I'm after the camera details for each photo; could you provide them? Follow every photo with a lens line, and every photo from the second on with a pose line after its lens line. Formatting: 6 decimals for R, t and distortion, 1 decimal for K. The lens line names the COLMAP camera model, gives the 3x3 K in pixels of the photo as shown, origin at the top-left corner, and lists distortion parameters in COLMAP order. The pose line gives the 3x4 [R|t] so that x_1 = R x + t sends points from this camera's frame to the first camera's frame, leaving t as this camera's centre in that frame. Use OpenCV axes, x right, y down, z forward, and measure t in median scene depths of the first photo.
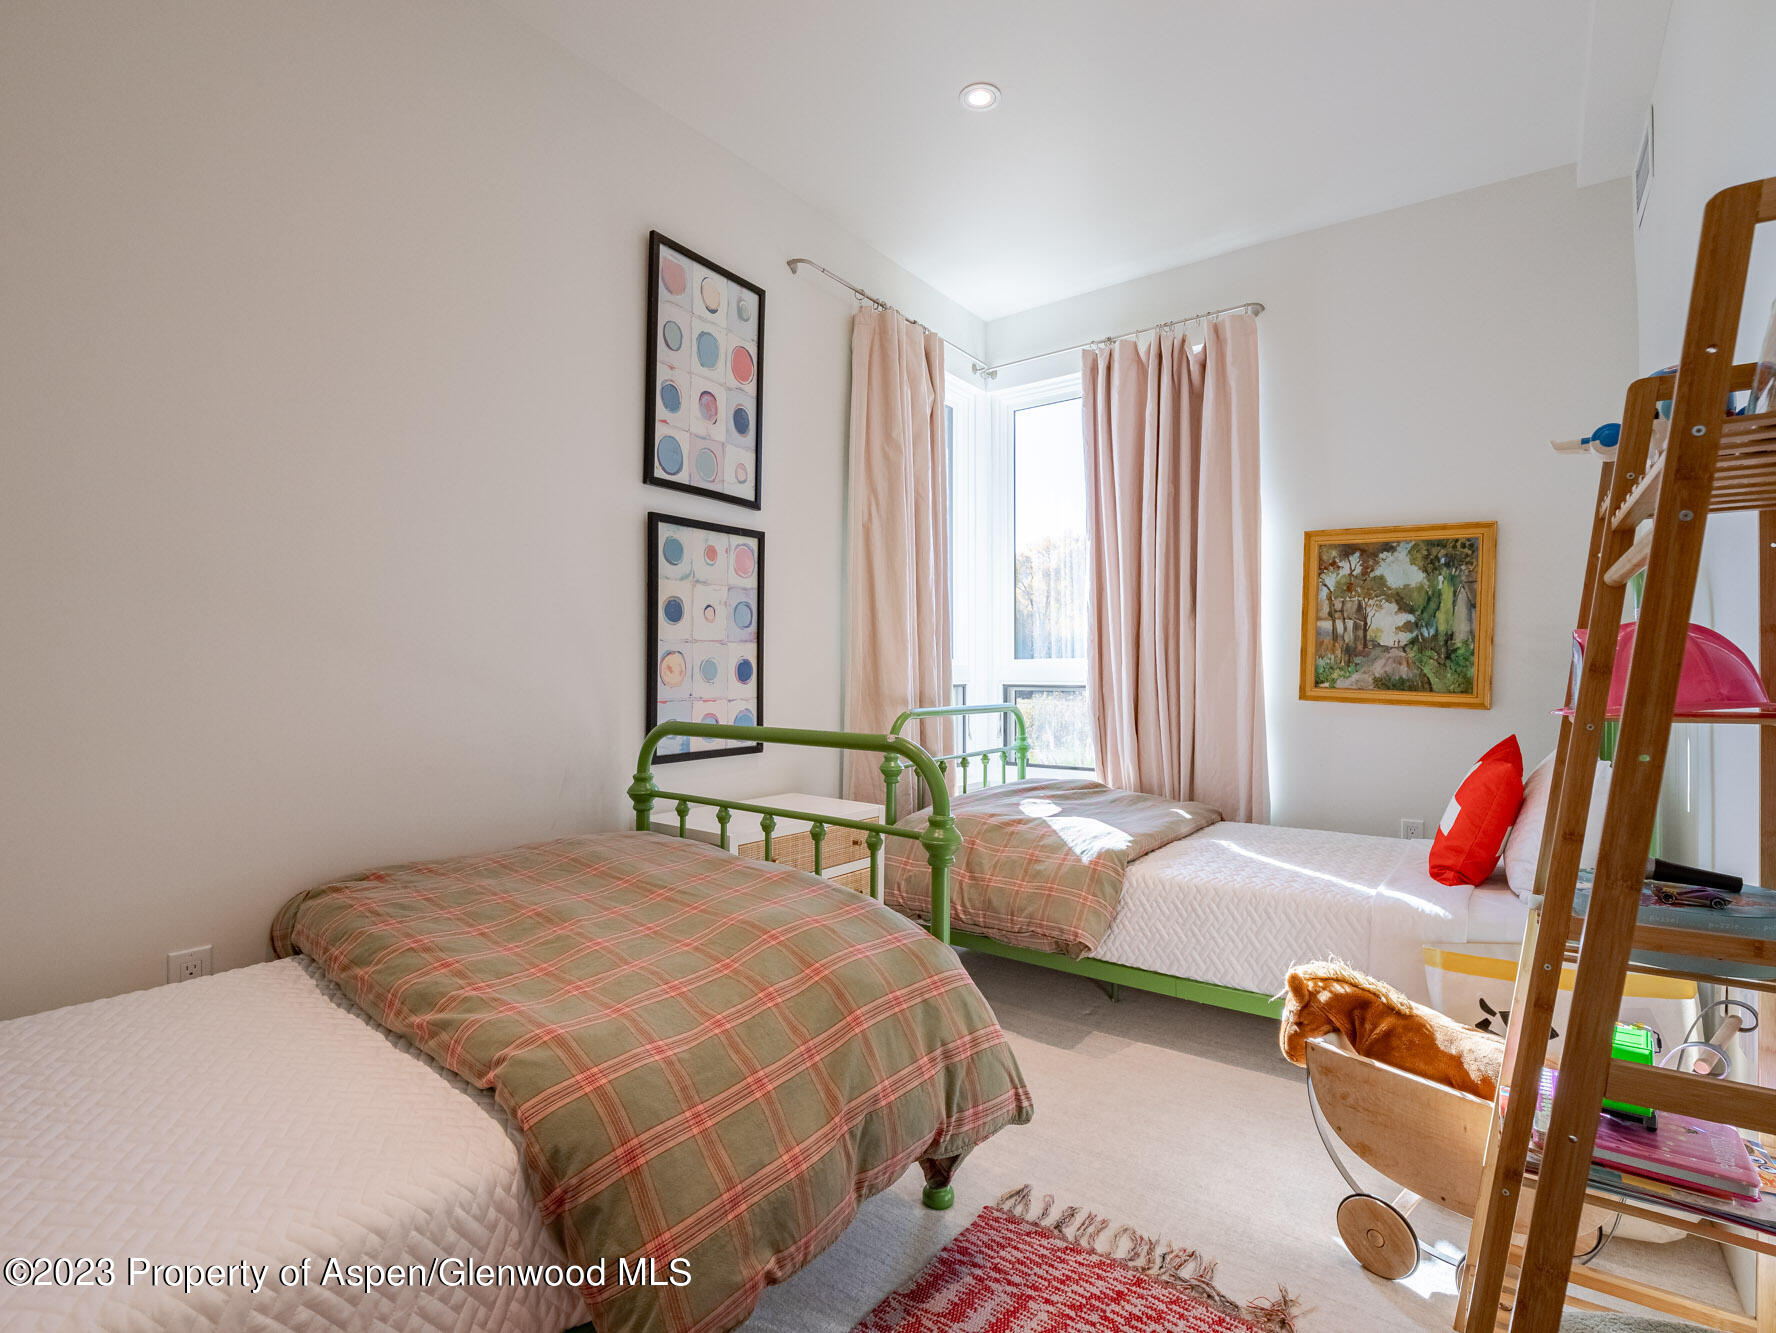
lens RADIAL K [[866.9, 0, 886.7], [0, 866.9, 667.9], [0, 0, 1]] dist [-0.010652, -0.000870]
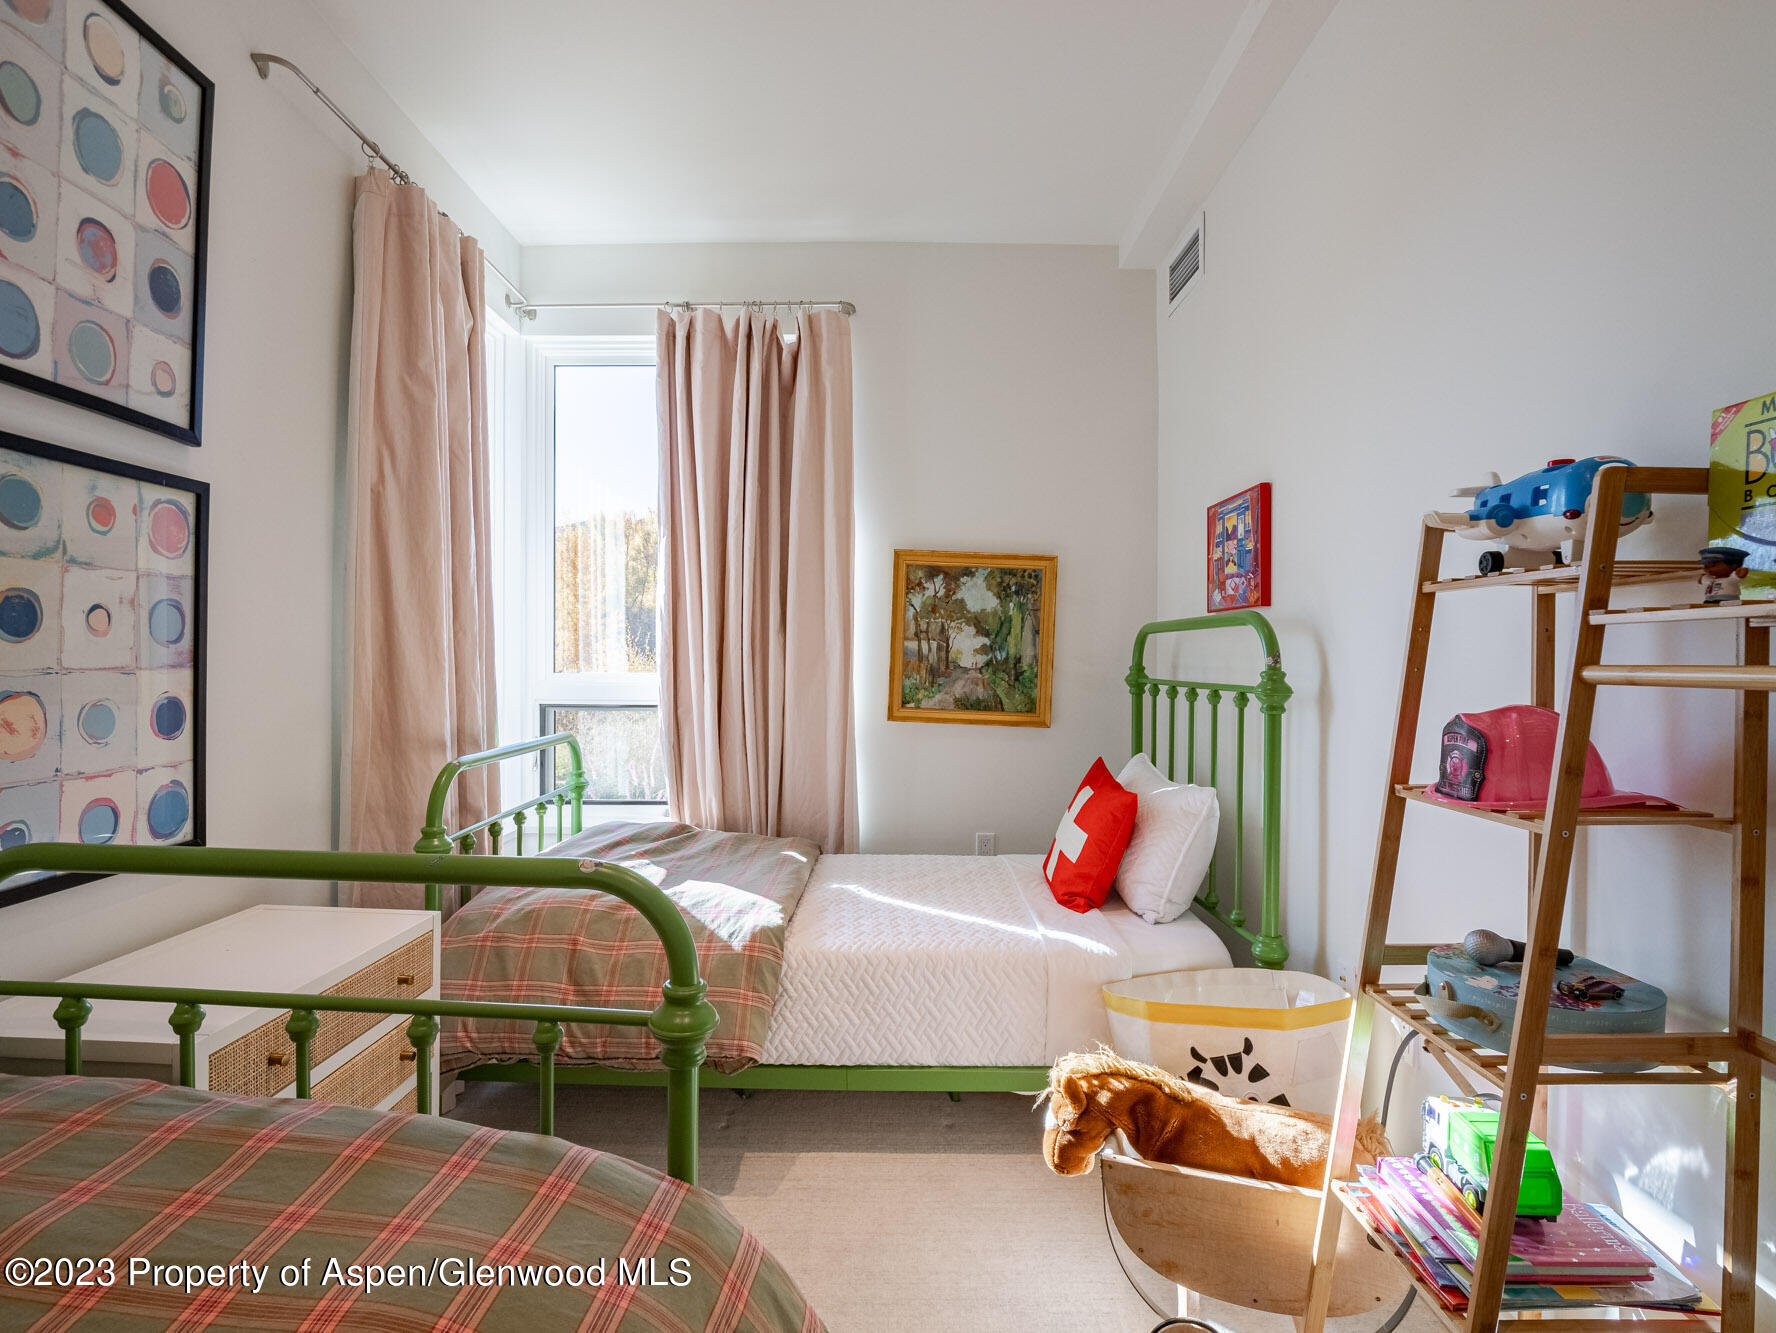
lens RADIAL K [[862.3, 0, 892.5], [0, 862.3, 664.7], [0, 0, 1]] dist [-0.018089, 0.000666]
pose [[0.804878, 0.000954, 0.593439, -0.110727], [-0.008628, 0.999912, 0.010094, -0.041452], [-0.593377, -0.013245, 0.804816, 0.242259]]
